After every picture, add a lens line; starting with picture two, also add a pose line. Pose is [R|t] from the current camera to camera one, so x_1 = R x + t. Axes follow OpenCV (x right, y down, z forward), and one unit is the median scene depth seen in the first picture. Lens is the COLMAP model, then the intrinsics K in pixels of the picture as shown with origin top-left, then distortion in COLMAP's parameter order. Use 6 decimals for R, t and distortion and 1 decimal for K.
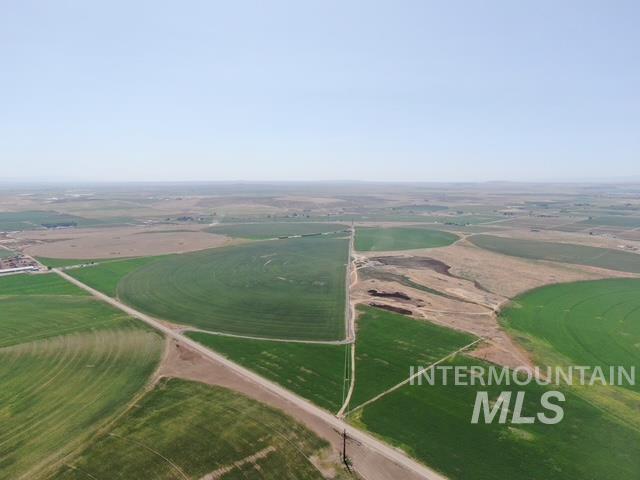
lens RADIAL K [[459.7, 0, 320.5], [0, 459.7, 238.9], [0, 0, 1]] dist [-0.014868, 0.002549]
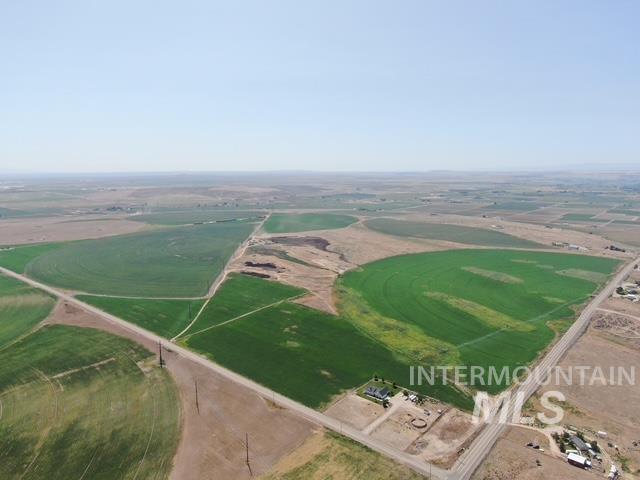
lens RADIAL K [[459.7, 0, 318.0], [0, 459.7, 240.6], [0, 0, 1]] dist [-0.014868, 0.002549]
pose [[0.994843, -0.019938, 0.099453, 0.147582], [0.017456, 0.999516, 0.025764, 0.023714], [-0.099918, -0.023895, 0.994709, -0.176433]]
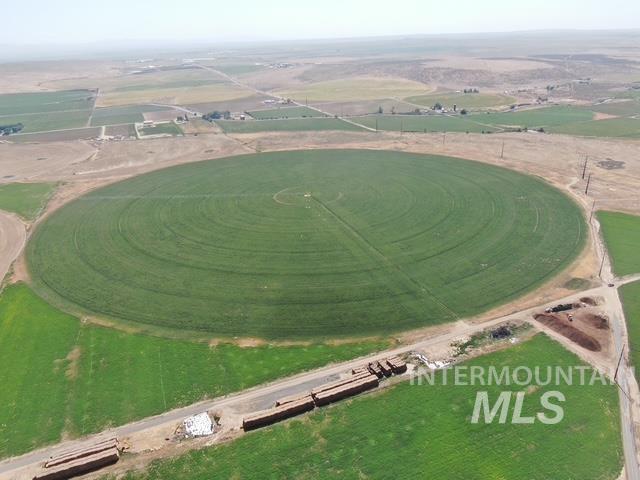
lens RADIAL K [[459.7, 0, 321.2], [0, 459.7, 244.6], [0, 0, 1]] dist [-0.014868, 0.002549]
pose [[0.931465, 0.119074, -0.343795, 0.040822], [-0.011143, 0.953822, 0.300165, -0.171759], [0.363661, -0.275763, 0.889778, 1.471630]]
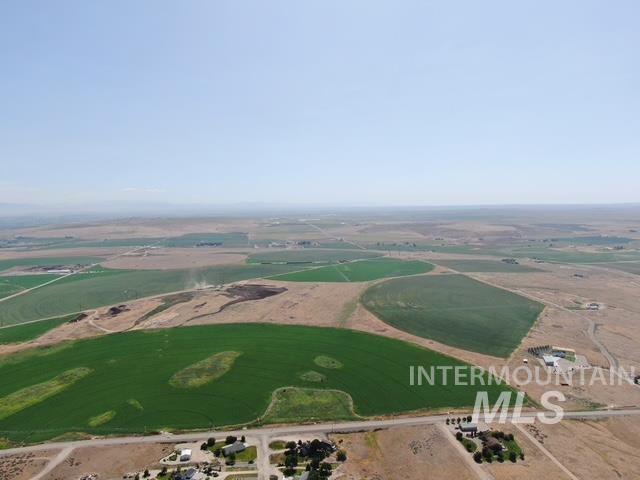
lens RADIAL K [[459.7, 0, 322.3], [0, 459.7, 237.1], [0, 0, 1]] dist [-0.014868, 0.002549]
pose [[0.824075, 0.028170, -0.565780, 1.085969], [-0.059395, 0.997554, -0.036842, -0.054041], [0.563359, 0.063965, 0.823733, 0.203477]]
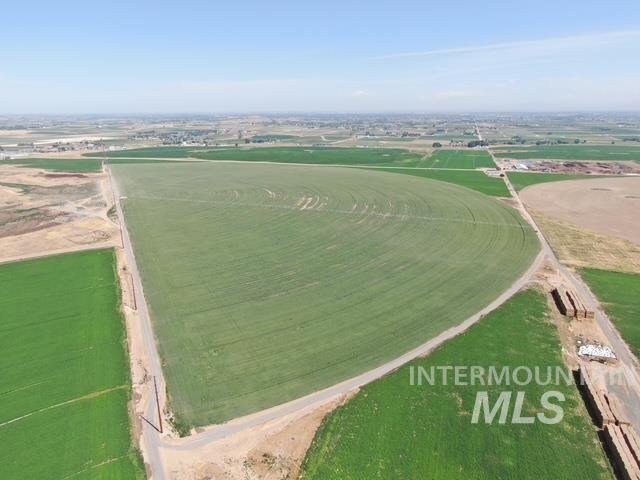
lens RADIAL K [[459.7, 0, 321.6], [0, 459.7, 241.3], [0, 0, 1]] dist [-0.014868, 0.002549]
pose [[-0.871590, 0.143100, -0.468886, 0.123706], [-0.054494, 0.922240, 0.382757, -0.136045], [0.487198, 0.359159, -0.796017, 1.730889]]
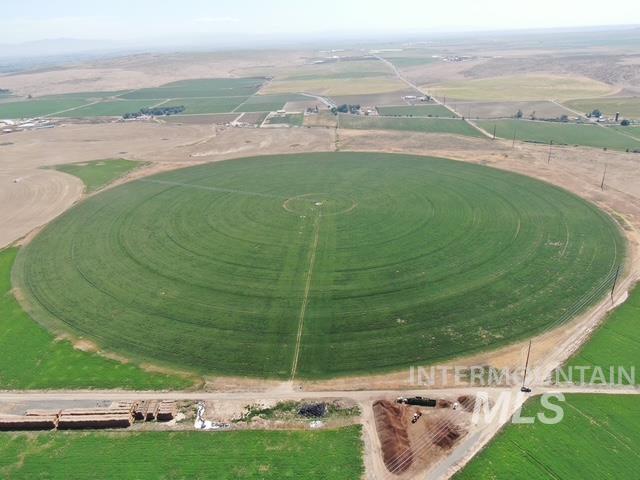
lens RADIAL K [[459.7, 0, 319.3], [0, 459.7, 243.1], [0, 0, 1]] dist [-0.014868, 0.002549]
pose [[0.706270, 0.264323, -0.656747, 0.197597], [-0.049410, 0.943826, 0.326729, -0.192301], [0.706216, -0.198309, 0.679656, 1.623591]]
